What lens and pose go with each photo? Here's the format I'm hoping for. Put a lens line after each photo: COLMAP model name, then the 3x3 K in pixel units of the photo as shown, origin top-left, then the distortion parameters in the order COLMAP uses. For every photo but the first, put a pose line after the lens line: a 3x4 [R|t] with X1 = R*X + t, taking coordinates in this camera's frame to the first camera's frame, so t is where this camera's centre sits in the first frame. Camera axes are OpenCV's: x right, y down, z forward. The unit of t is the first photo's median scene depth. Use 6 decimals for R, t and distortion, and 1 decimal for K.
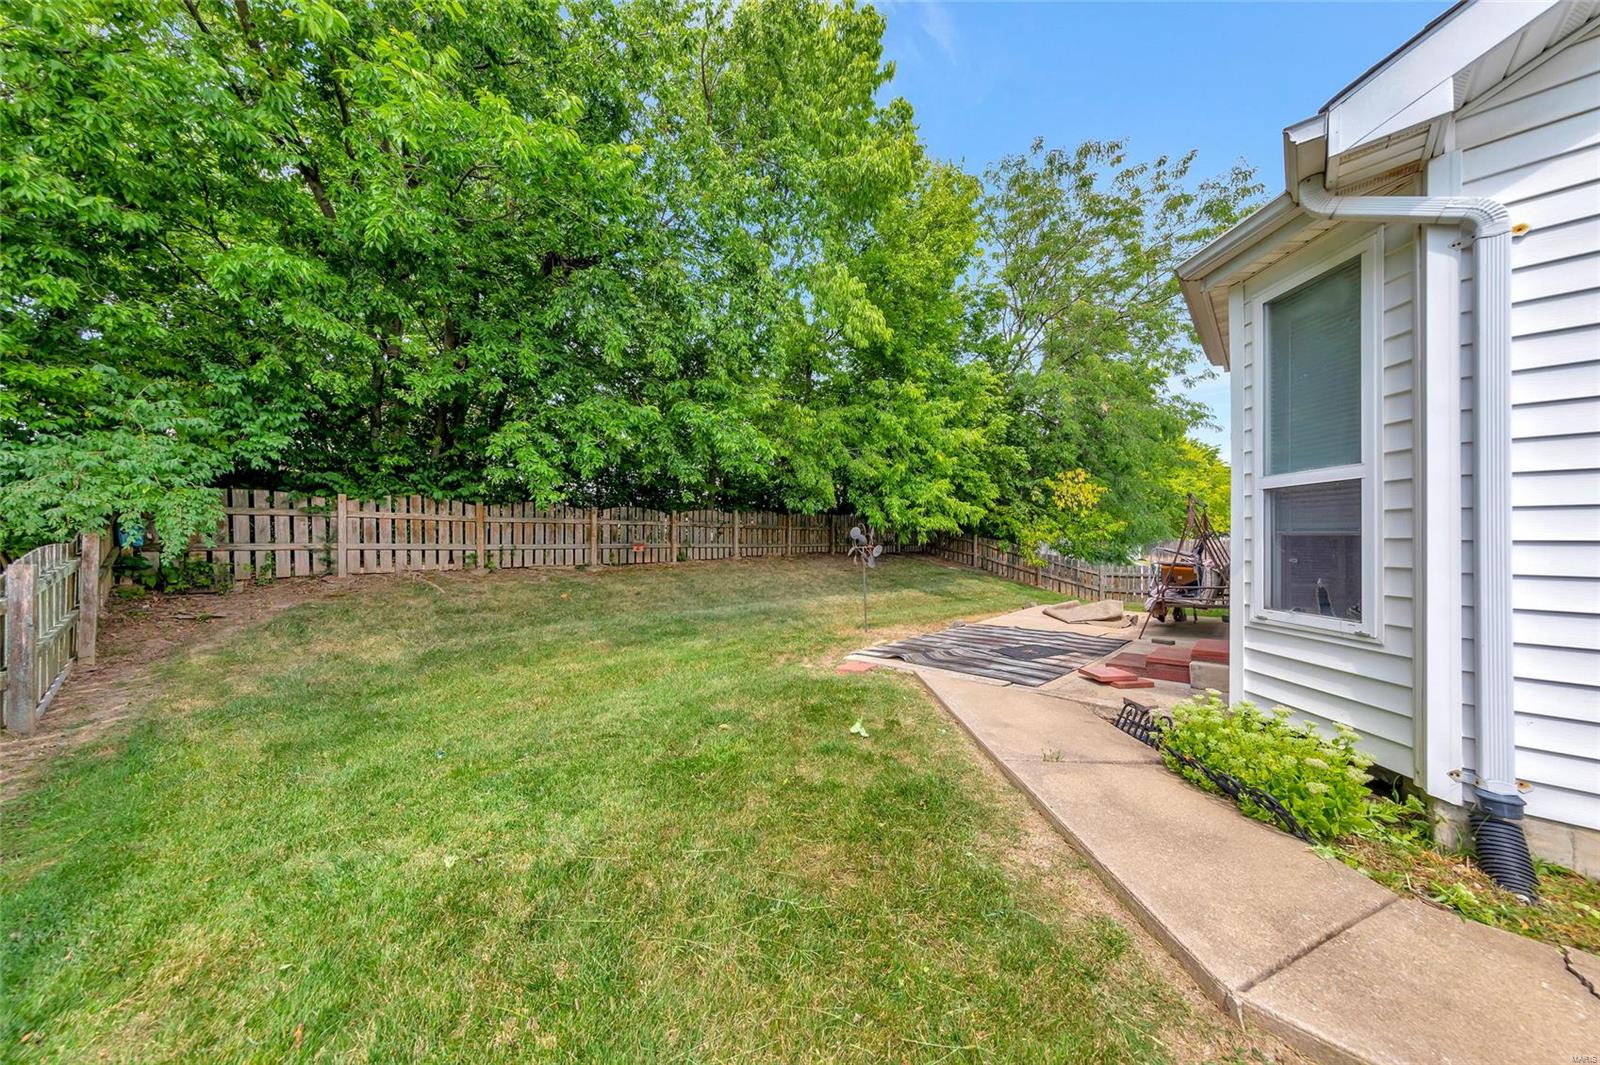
lens RADIAL K [[515.8, 0, 800.0], [0, 515.8, 532.5], [0, 0, 1]] dist [0.000038, 0.000009]
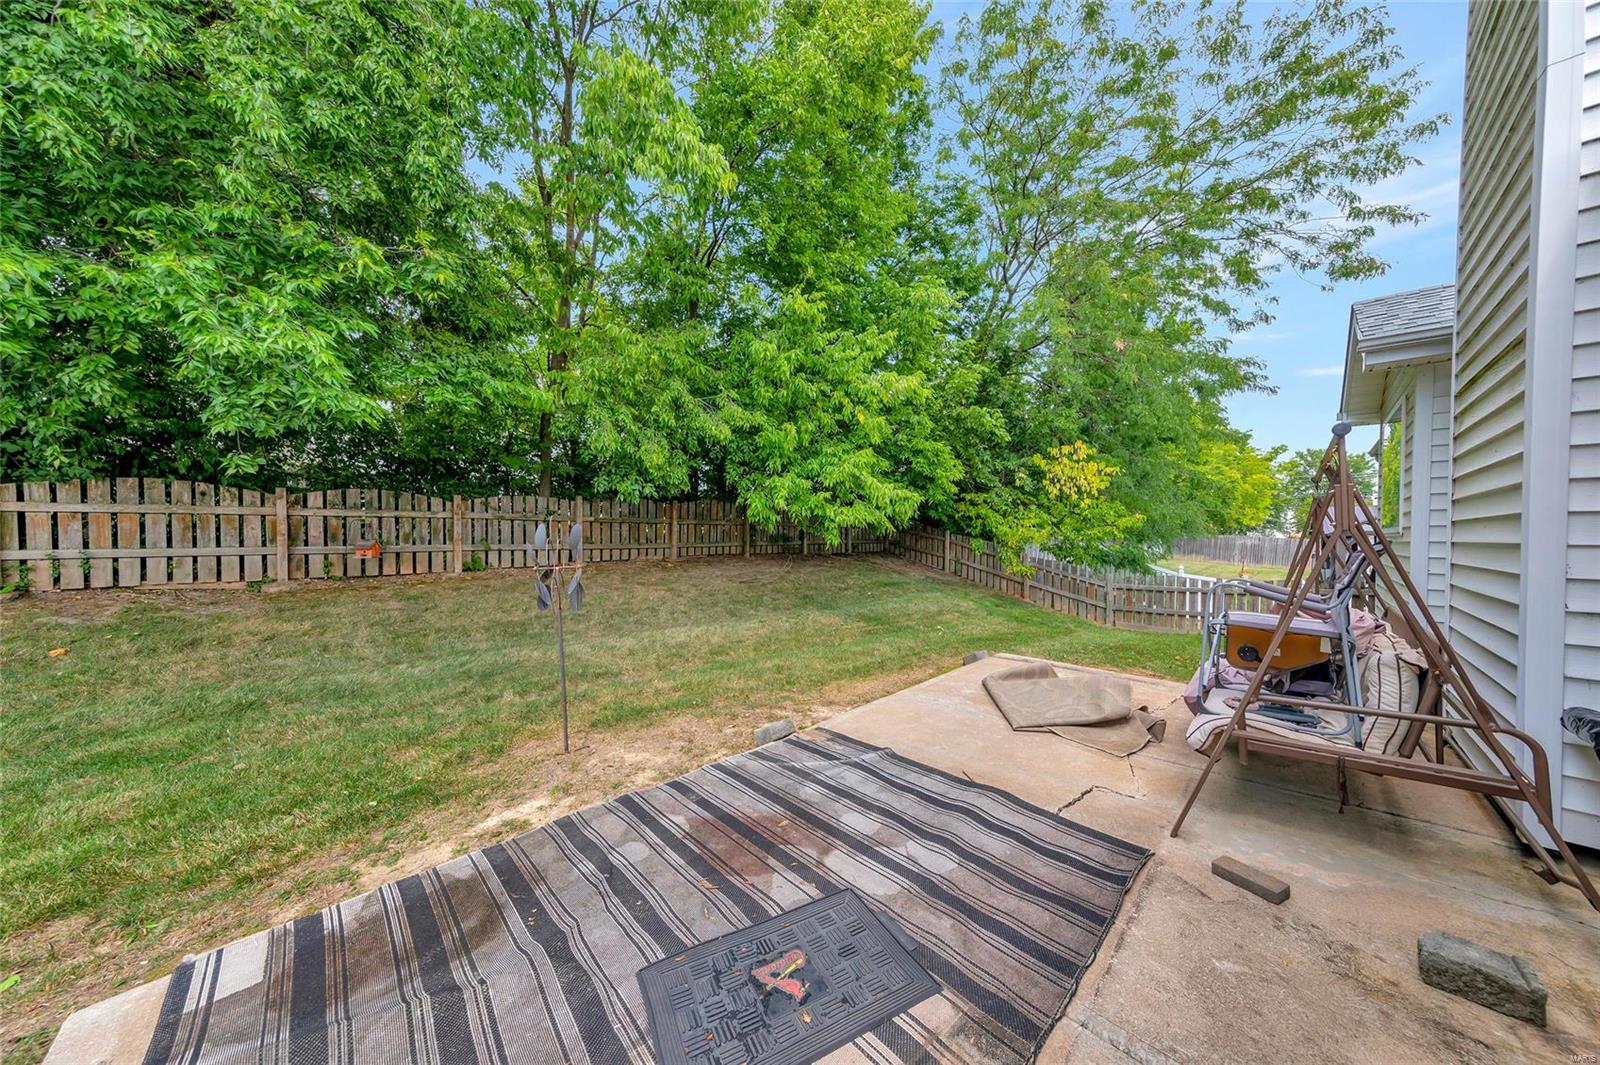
lens RADIAL K [[504.5, 0, 805.9], [0, 504.5, 540.4], [0, 0, 1]] dist [0.000242, 0.000042]
pose [[0.999648, 0.001964, -0.026469, 0.189603], [-0.001274, 0.999659, 0.026078, -0.002141], [0.026511, -0.026035, 0.999309, 0.299865]]
